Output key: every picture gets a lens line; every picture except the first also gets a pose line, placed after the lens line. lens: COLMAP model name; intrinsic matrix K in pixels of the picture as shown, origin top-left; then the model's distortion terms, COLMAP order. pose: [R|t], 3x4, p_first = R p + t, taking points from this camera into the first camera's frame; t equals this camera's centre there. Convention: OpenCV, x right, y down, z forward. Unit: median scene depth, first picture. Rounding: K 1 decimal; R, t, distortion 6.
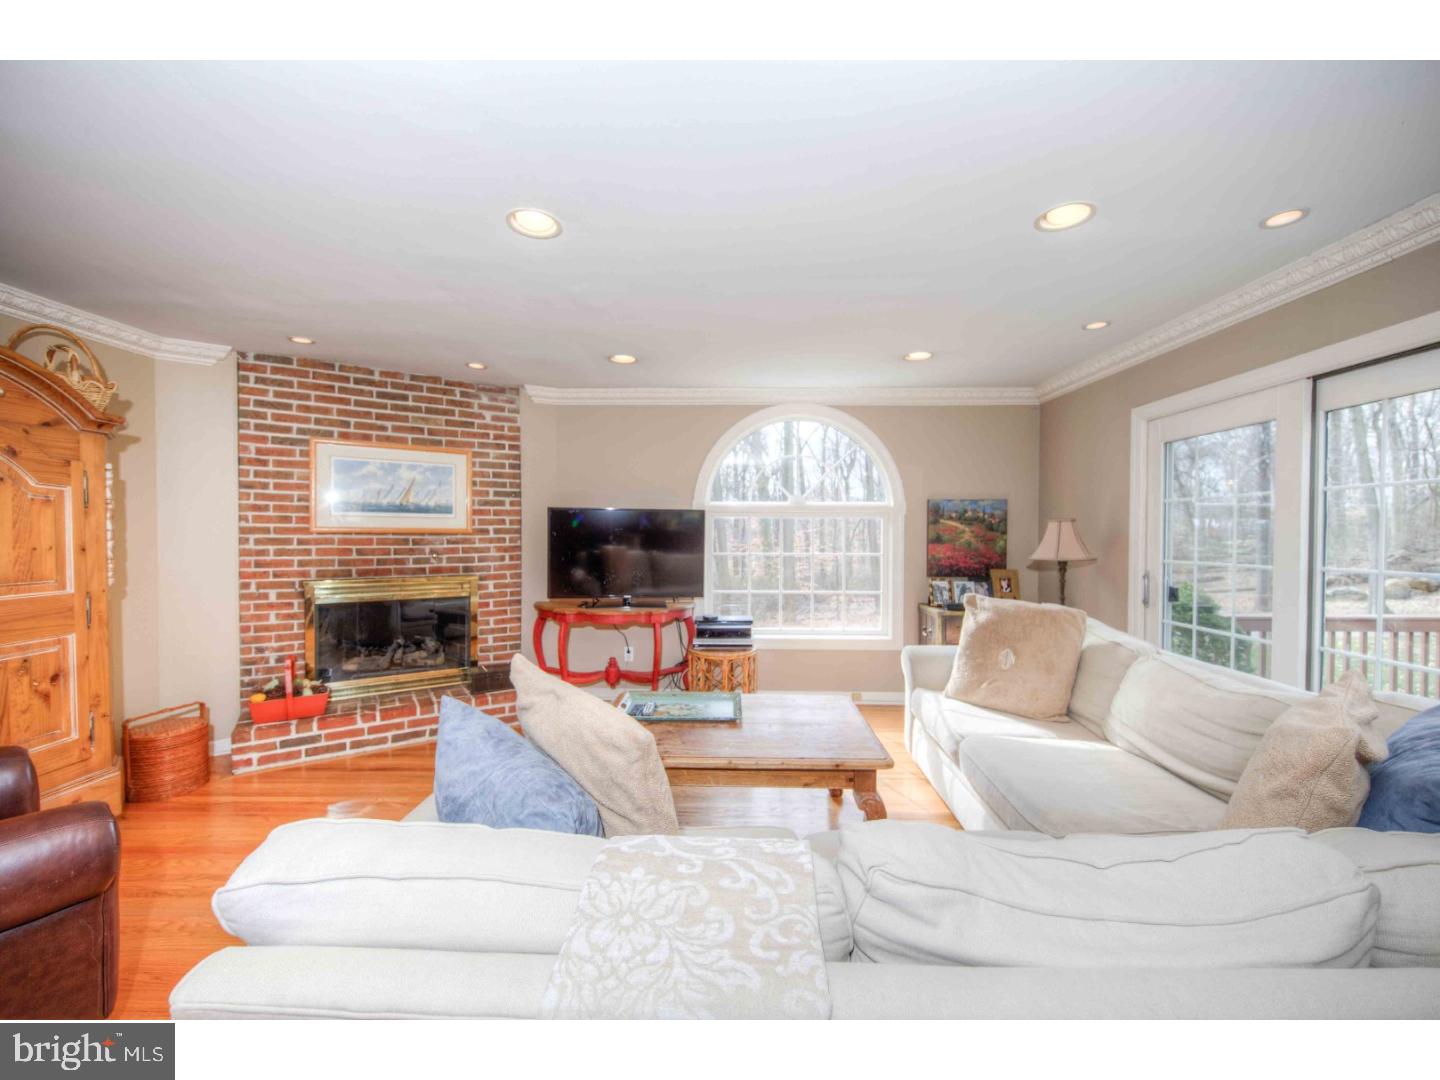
lens RADIAL K [[575.0, 0, 718.2], [0, 575.0, 544.3], [0, 0, 1]] dist [0.000179, -0.001233]
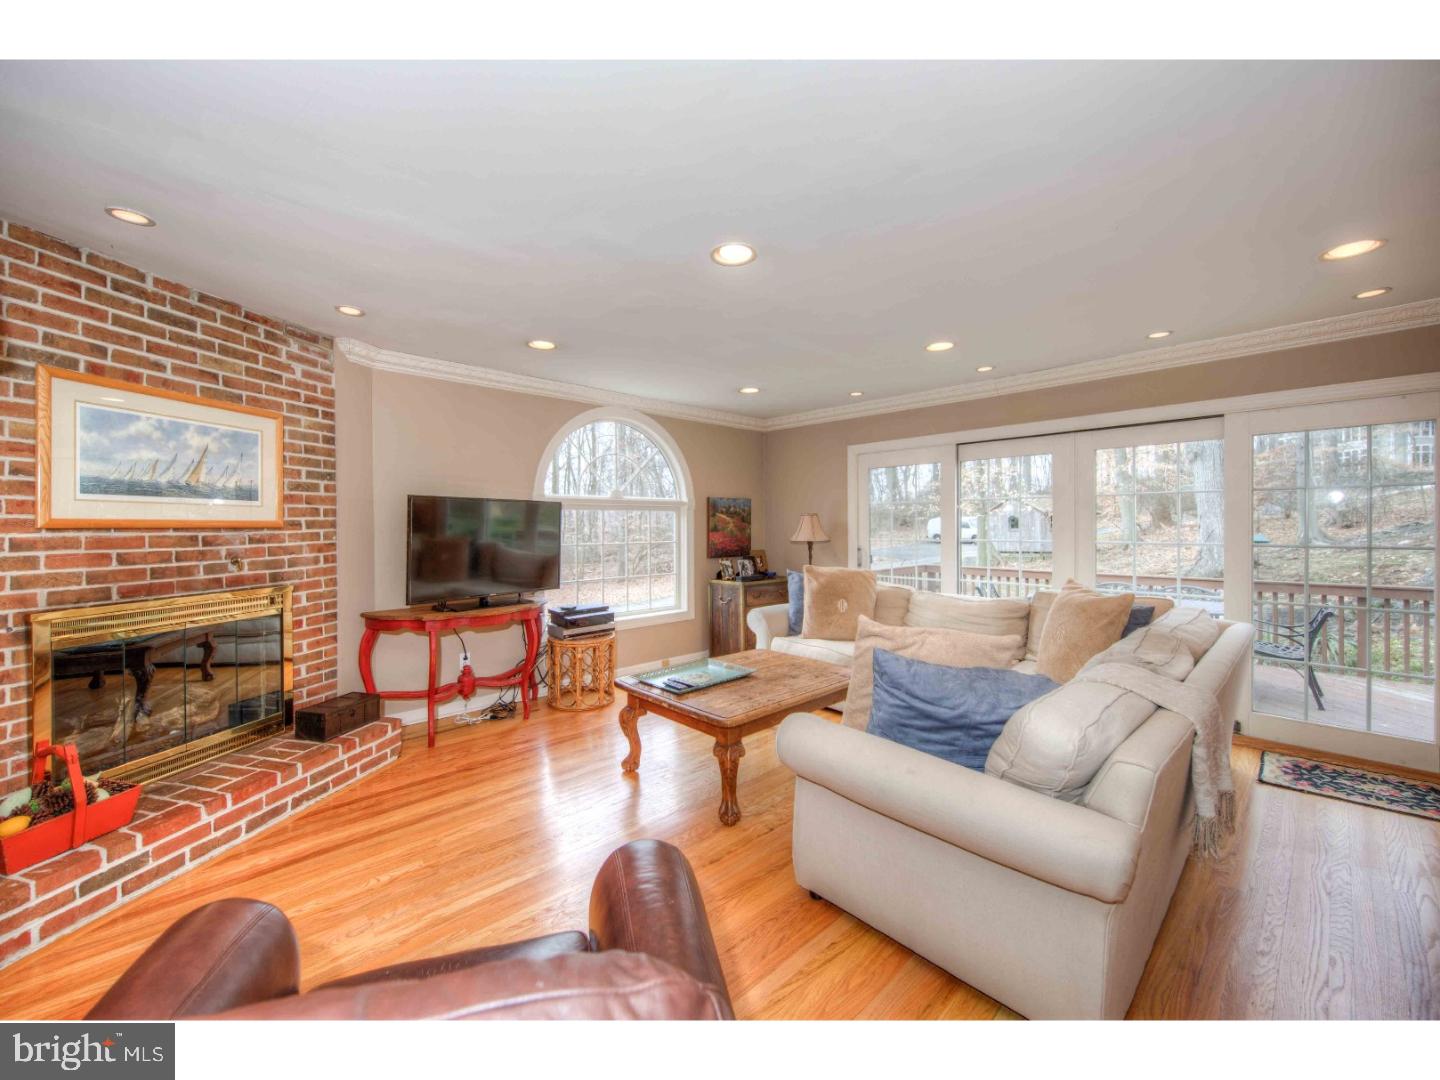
lens RADIAL K [[575.0, 0, 720.1], [0, 575.0, 527.5], [0, 0, 1]] dist [0.000179, -0.001233]
pose [[0.710128, -0.010006, 0.704002, -0.562287], [0.019692, 0.999790, -0.005653, -0.004281], [-0.703797, 0.017878, 0.710176, 0.094004]]
